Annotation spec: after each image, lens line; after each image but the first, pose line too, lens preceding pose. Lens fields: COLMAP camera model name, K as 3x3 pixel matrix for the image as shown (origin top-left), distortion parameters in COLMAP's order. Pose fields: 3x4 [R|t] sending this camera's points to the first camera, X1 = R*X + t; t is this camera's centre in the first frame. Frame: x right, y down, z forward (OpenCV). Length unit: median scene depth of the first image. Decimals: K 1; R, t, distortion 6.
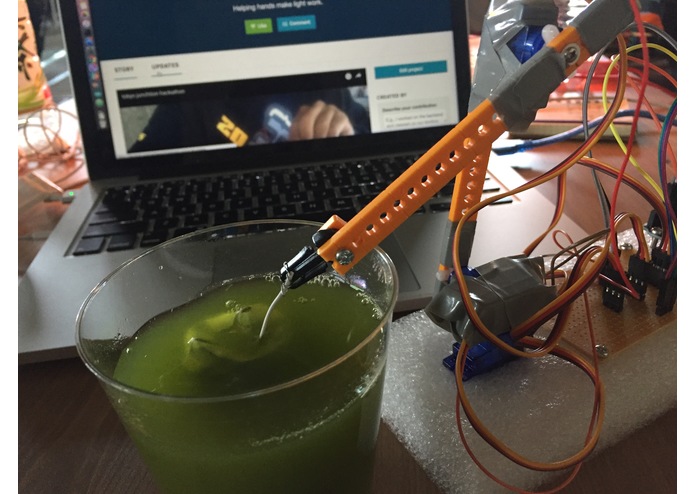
lens RADIAL K [[548.6, 0, 347.5], [0, 548.6, 247.0], [0, 0, 1]] dist [0.103527, -0.155939]
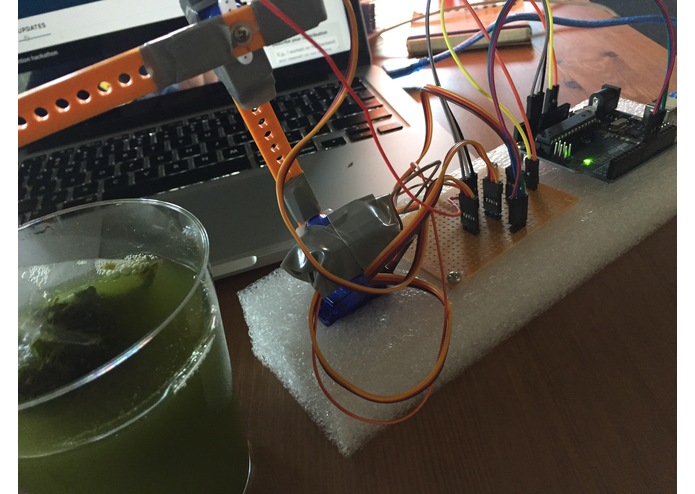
lens RADIAL K [[548.6, 0, 347.5], [0, 548.6, 247.0], [0, 0, 1]] dist [0.103527, -0.155939]
pose [[0.989305, -0.143853, 0.024113, 0.130890], [0.139384, 0.981086, 0.134319, -0.017470], [-0.042979, -0.129522, 0.990645, 0.005463]]
